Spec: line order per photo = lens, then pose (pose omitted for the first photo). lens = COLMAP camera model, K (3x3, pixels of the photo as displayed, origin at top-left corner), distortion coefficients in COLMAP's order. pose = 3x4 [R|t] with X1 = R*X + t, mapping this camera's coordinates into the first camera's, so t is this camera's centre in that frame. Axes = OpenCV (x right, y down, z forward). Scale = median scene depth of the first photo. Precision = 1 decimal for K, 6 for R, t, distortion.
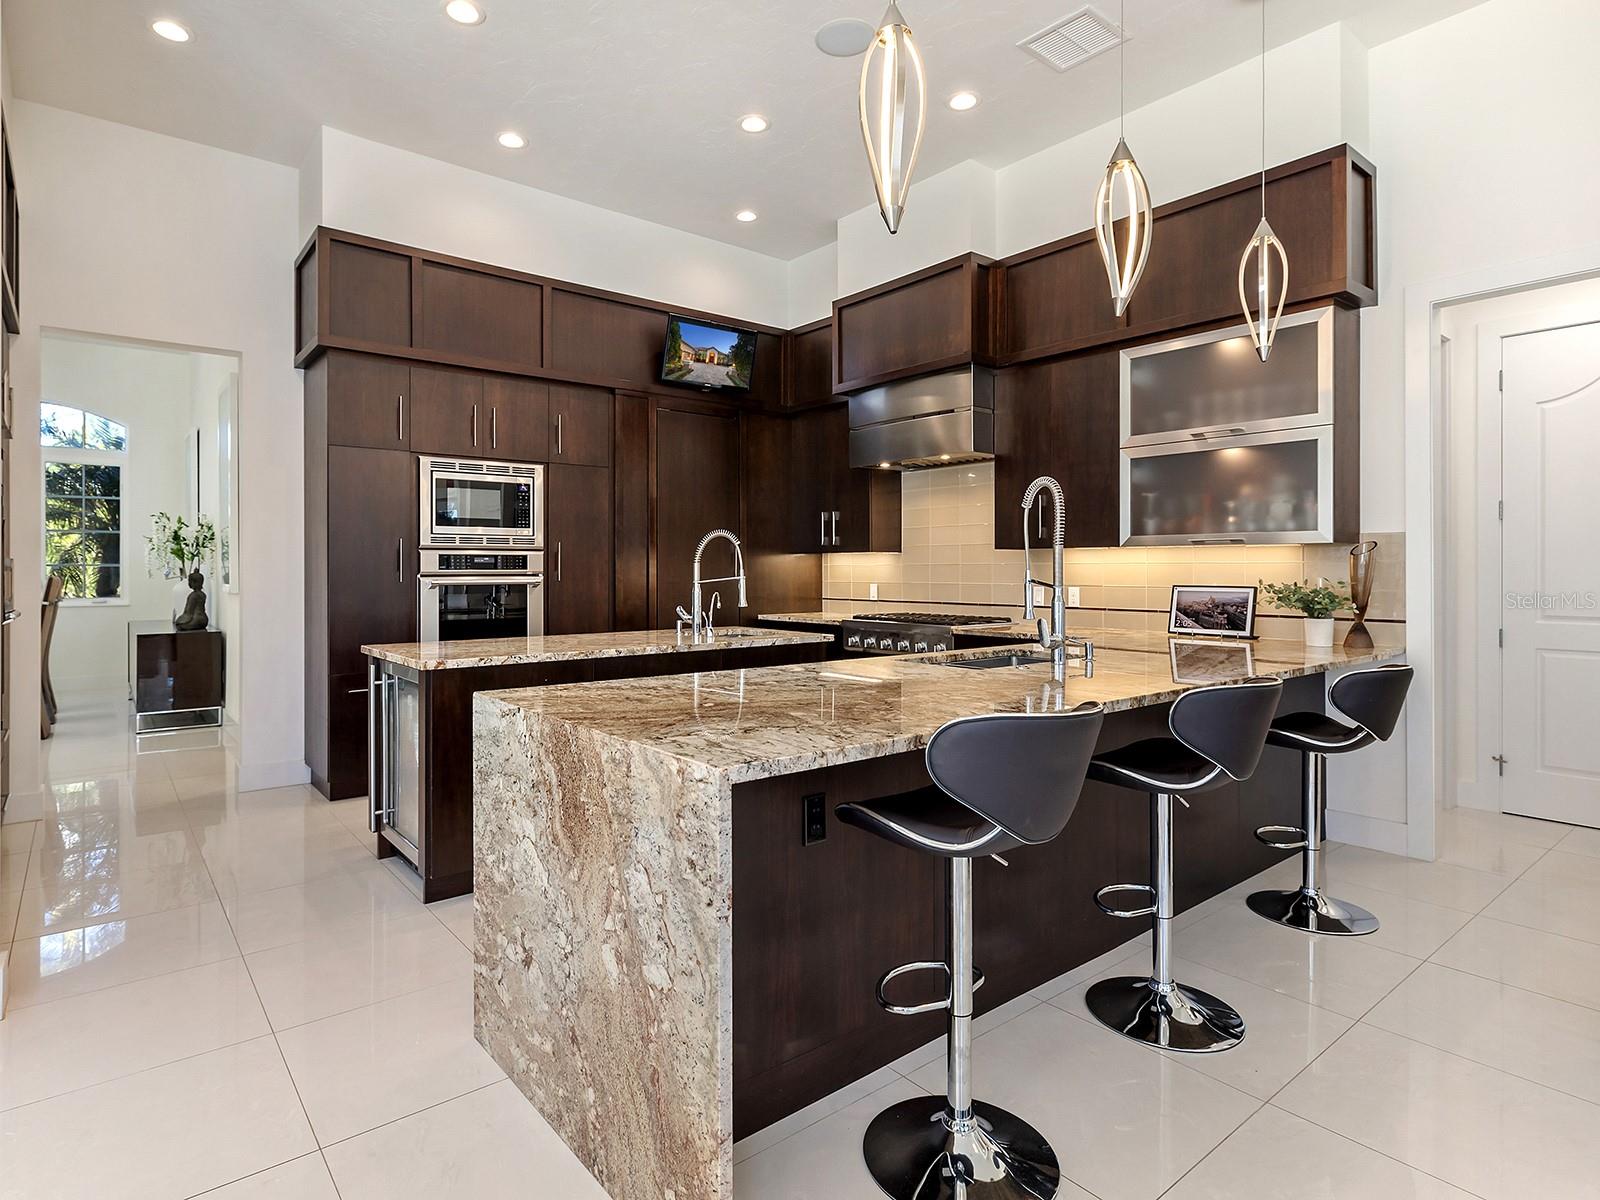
lens RADIAL K [[863.4, 0, 796.3], [0, 863.4, 555.4], [0, 0, 1]] dist [0.000696, 0.000183]
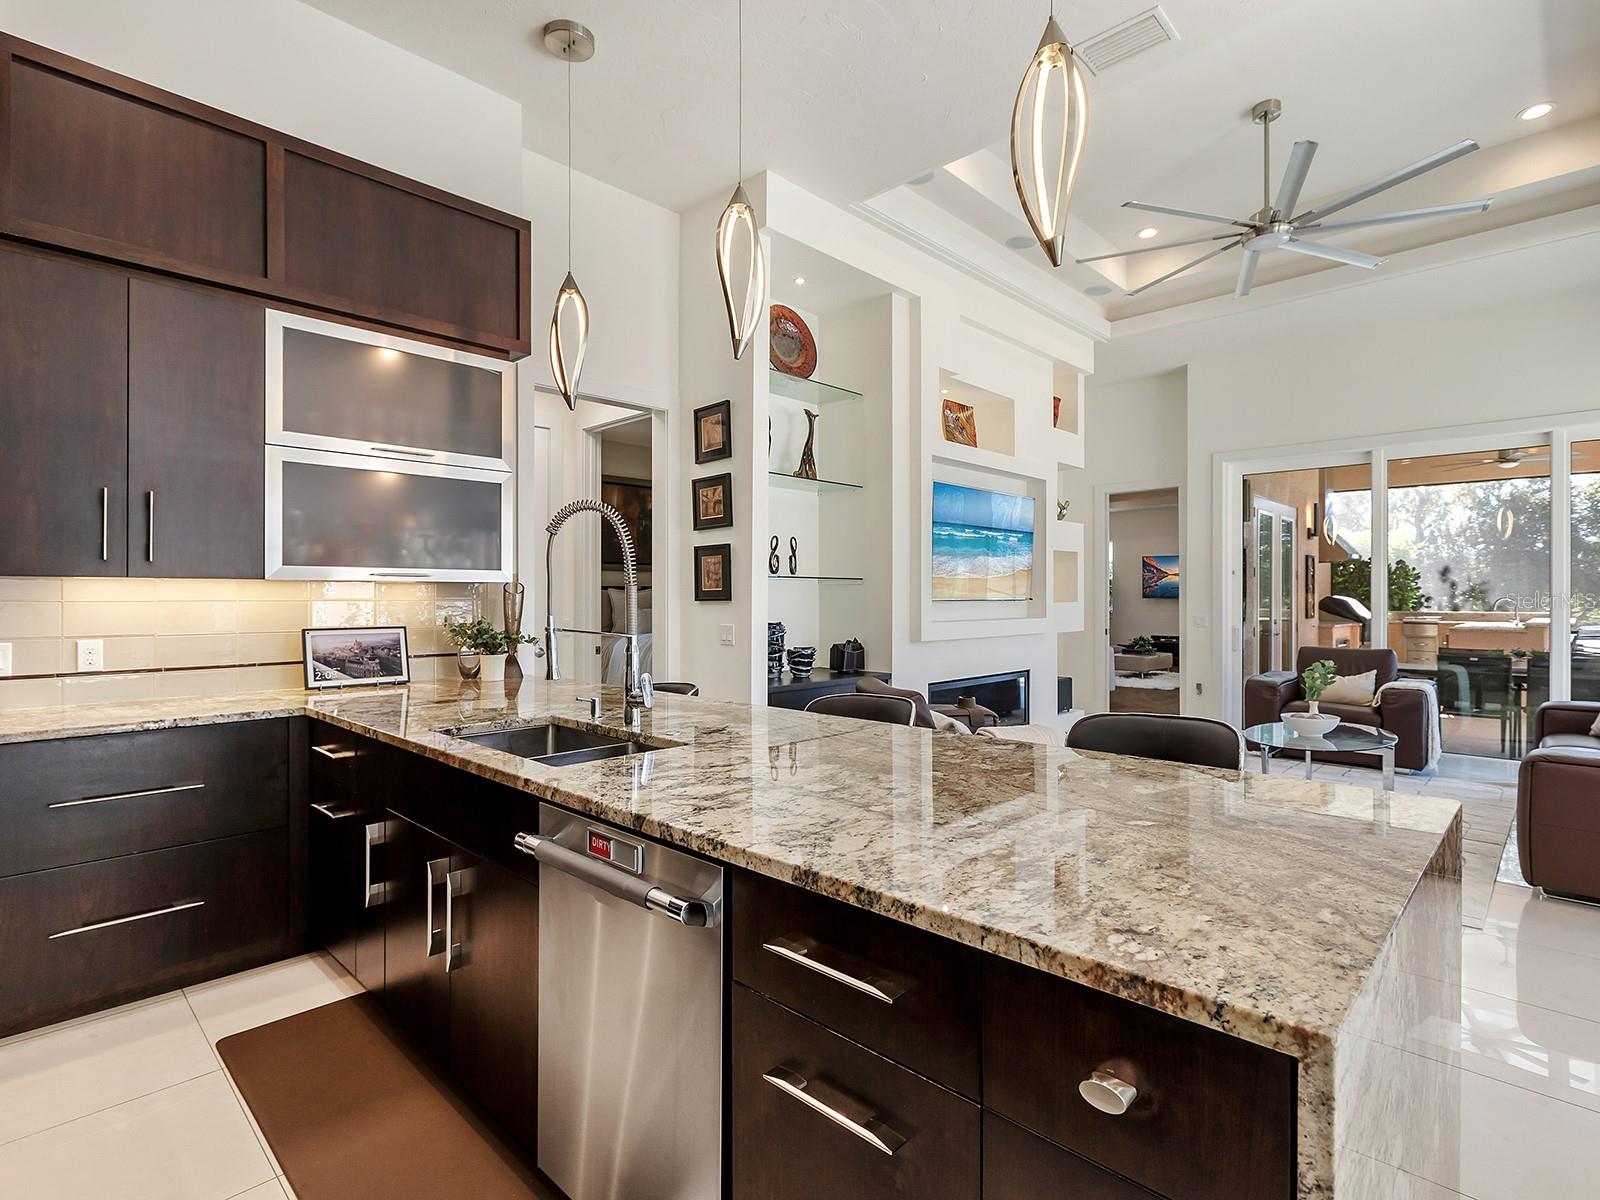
lens RADIAL K [[828.1, 0, 800.0], [0, 828.1, 600.0], [0, 0, 1]] dist [0.000218, -0.000262]
pose [[-0.115786, -0.004712, 0.993263, -0.384677], [-0.008261, 0.999959, 0.003781, 0.001152], [-0.993240, -0.007768, -0.115820, 0.661071]]
